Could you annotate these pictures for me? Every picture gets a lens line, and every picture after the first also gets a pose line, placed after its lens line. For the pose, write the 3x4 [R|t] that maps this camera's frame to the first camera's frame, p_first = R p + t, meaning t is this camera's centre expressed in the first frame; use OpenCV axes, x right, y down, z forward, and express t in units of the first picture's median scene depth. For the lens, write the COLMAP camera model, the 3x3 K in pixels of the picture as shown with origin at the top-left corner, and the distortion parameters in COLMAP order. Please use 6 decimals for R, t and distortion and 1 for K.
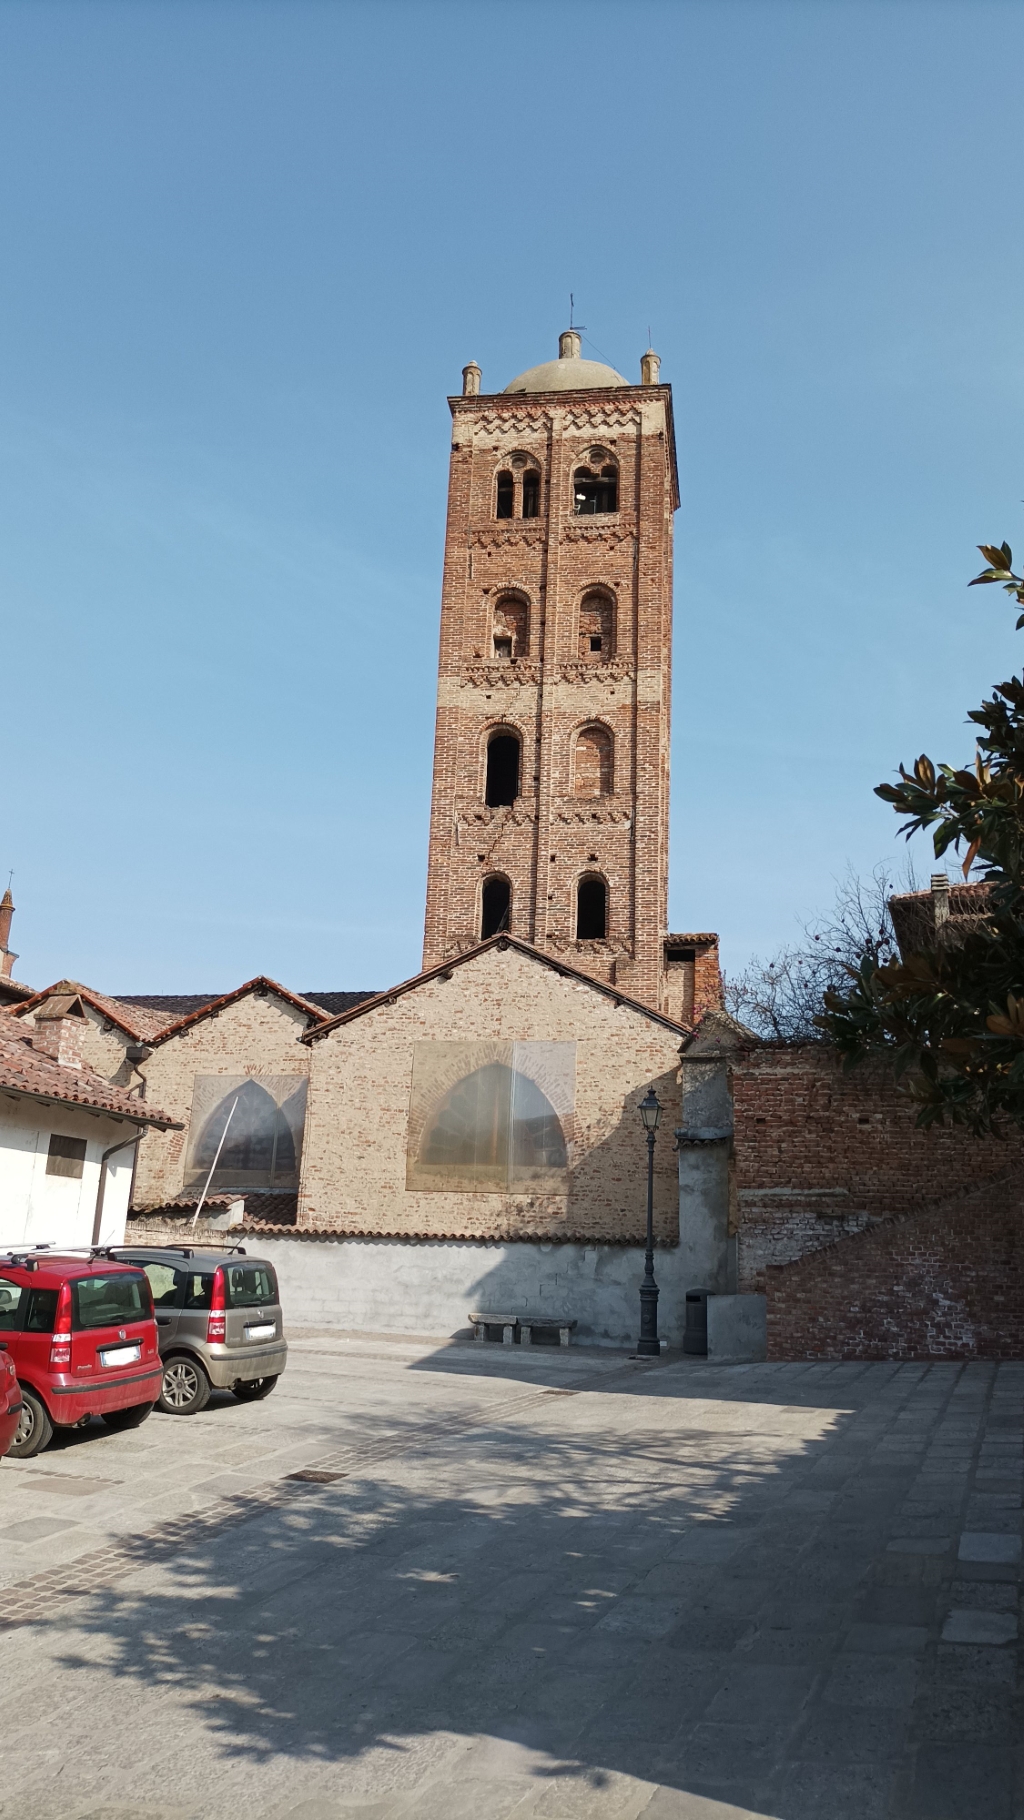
lens RADIAL K [[1381.4, 0, 512.0], [0, 1381.4, 910.0], [0, 0, 1]] dist [0.024661, -0.005653]
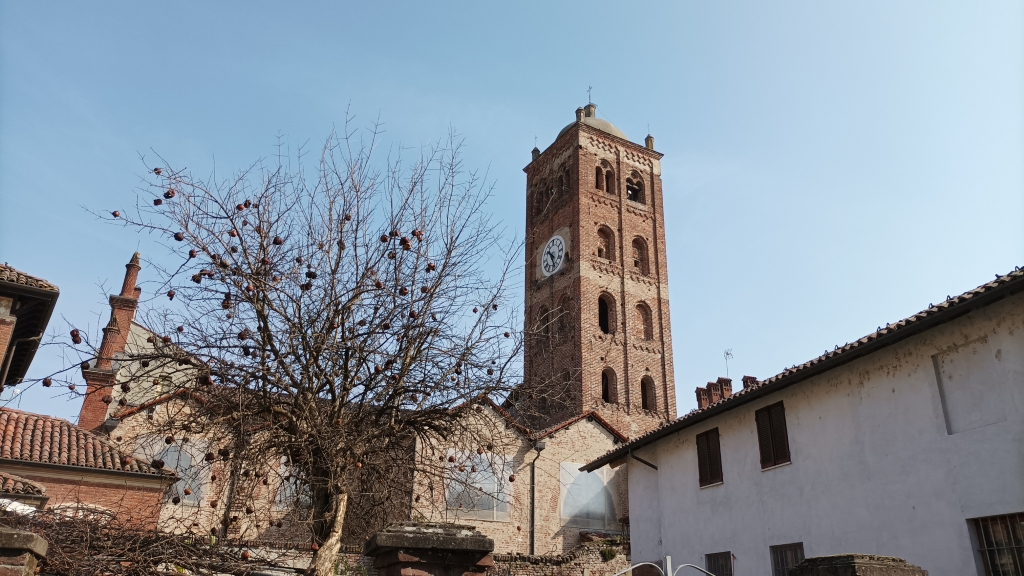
lens RADIAL K [[777.2, 0, 526.2], [0, 777.2, 274.7], [0, 0, 1]] dist [0.024661, -0.005653]
pose [[0.763330, 0.241541, 0.599154, -0.762354], [-0.159525, 0.969226, -0.187493, 0.067748], [-0.626003, 0.047539, 0.778371, 0.201155]]
